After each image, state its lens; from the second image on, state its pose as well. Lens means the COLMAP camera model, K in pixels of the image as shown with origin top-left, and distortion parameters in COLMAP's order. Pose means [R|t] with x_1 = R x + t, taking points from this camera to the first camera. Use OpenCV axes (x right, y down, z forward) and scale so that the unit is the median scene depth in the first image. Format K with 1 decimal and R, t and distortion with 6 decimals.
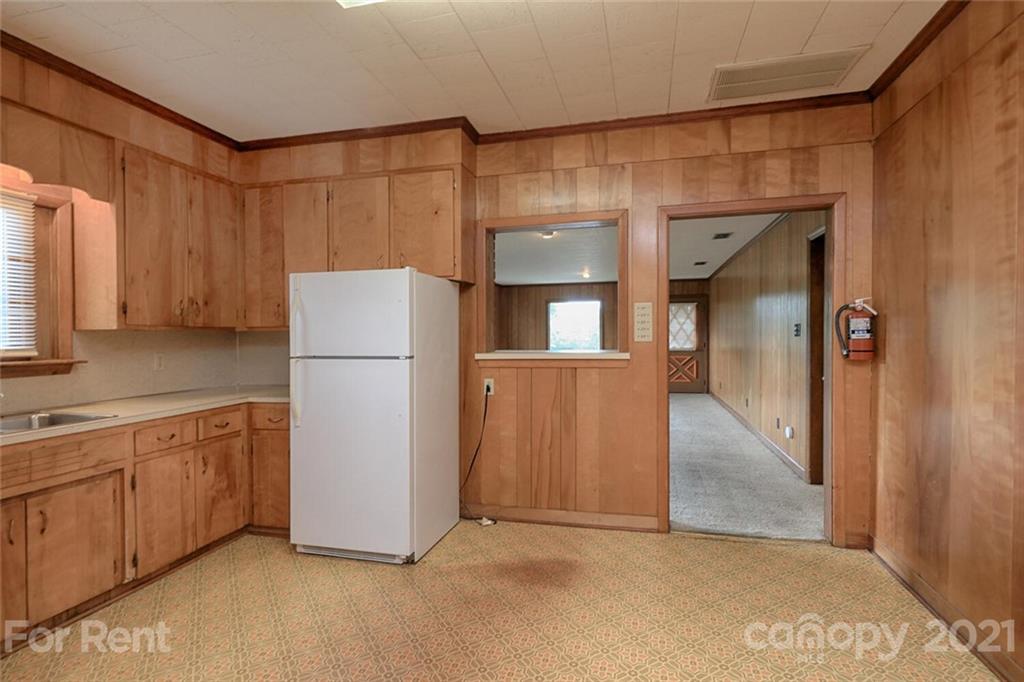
lens RADIAL K [[514.3, 0, 515.2], [0, 514.3, 335.6], [0, 0, 1]] dist [0.009129, -0.003127]
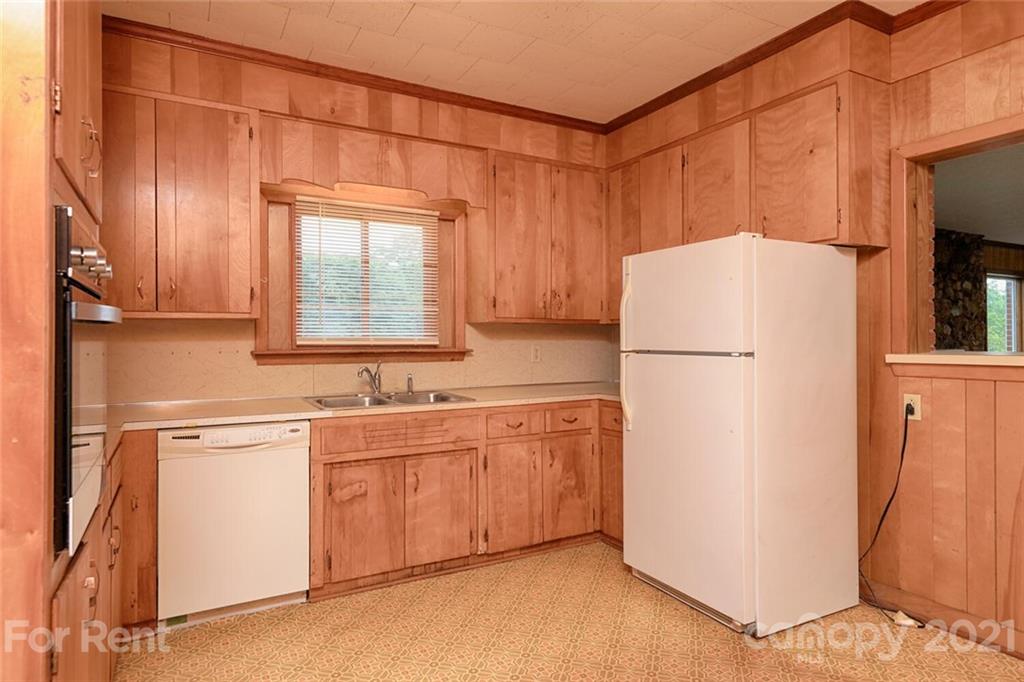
lens RADIAL K [[600.1, 0, 513.6], [0, 600.1, 327.4], [0, 0, 1]] dist [0.018459, -0.003784]
pose [[0.685711, -0.007122, -0.727839, 0.181066], [-0.003827, 0.999903, -0.013390, 0.015656], [0.727864, 0.011967, 0.685617, 0.151149]]
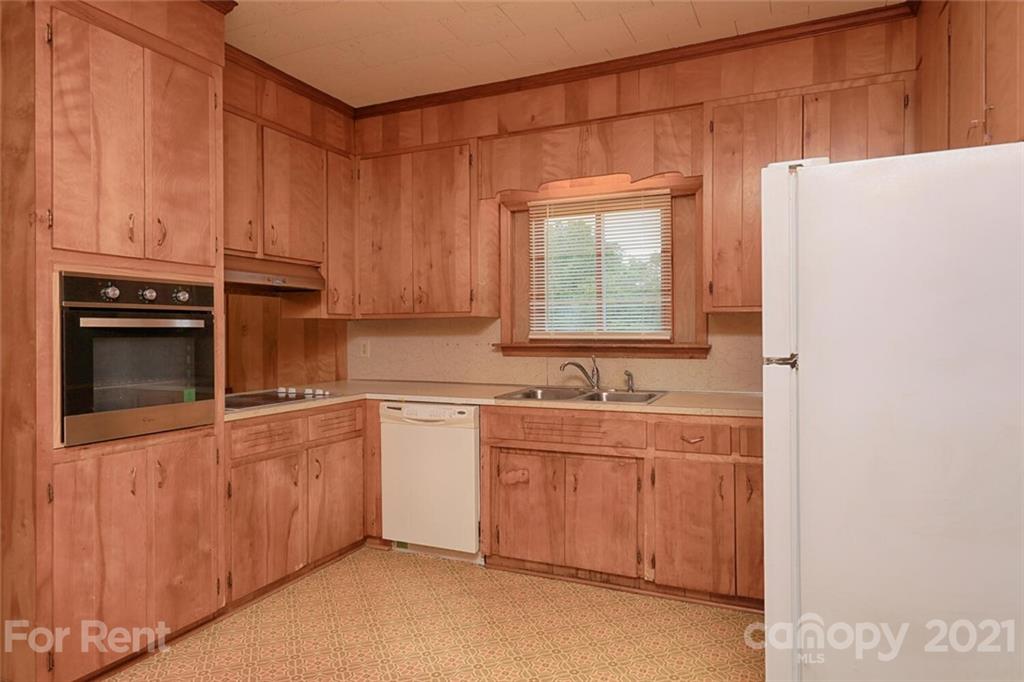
lens RADIAL K [[623.8, 0, 511.0], [0, 623.8, 329.9], [0, 0, 1]] dist [0.001978, -0.001374]
pose [[-0.184465, 0.002501, -0.982836, 0.342896], [0.004956, 0.999986, 0.001614, 0.014270], [0.982827, -0.004574, -0.184475, 0.803708]]
